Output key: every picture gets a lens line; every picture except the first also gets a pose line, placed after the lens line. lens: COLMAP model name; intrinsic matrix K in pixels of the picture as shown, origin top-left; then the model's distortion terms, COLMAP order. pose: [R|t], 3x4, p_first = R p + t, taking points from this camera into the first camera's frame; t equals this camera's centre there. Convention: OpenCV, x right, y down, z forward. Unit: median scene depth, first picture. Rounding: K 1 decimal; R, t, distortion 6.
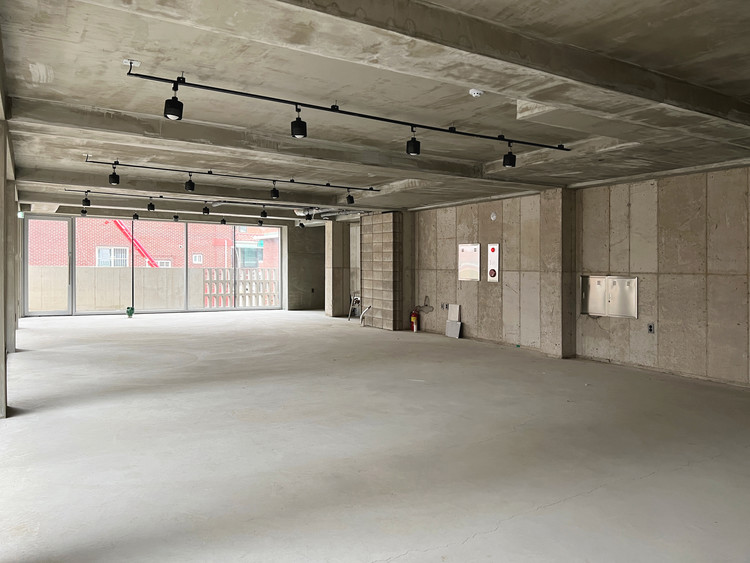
lens RADIAL K [[567.1, 0, 375.3], [0, 567.1, 282.3], [0, 0, 1]] dist [0.041280, -0.020954]
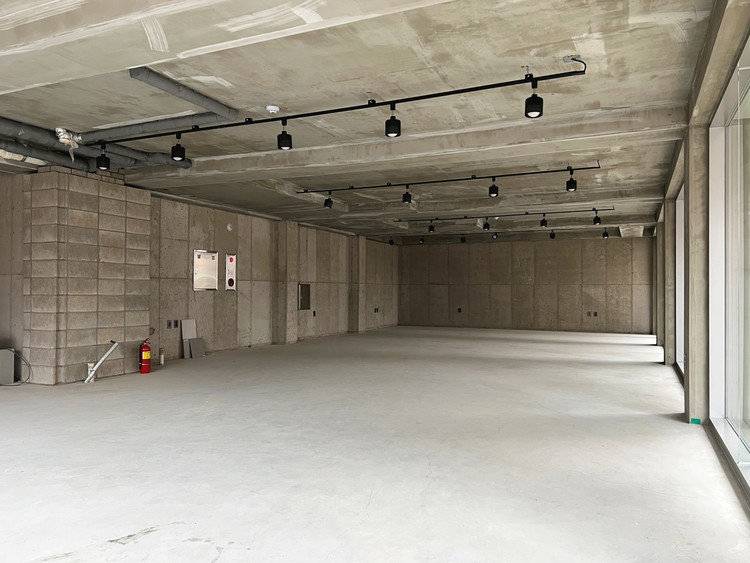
lens RADIAL K [[567.1, 0, 380.3], [0, 567.1, 280.2], [0, 0, 1]] dist [0.041280, -0.020954]
pose [[-0.582484, 0.001934, 0.812840, -0.790352], [0.014138, 0.999870, 0.007752, -0.024403], [-0.812719, 0.016007, -0.582436, 1.389084]]
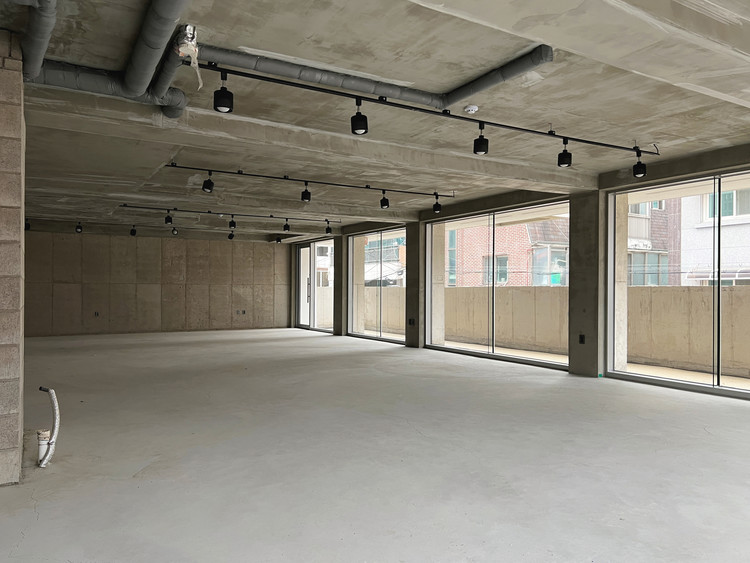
lens RADIAL K [[567.1, 0, 379.2], [0, 567.1, 285.3], [0, 0, 1]] dist [0.041280, -0.020954]
pose [[-0.999847, -0.013982, -0.010500, -0.060472], [-0.014223, 0.999628, 0.023253, -0.036530], [0.010171, 0.023399, -0.999674, 1.747147]]
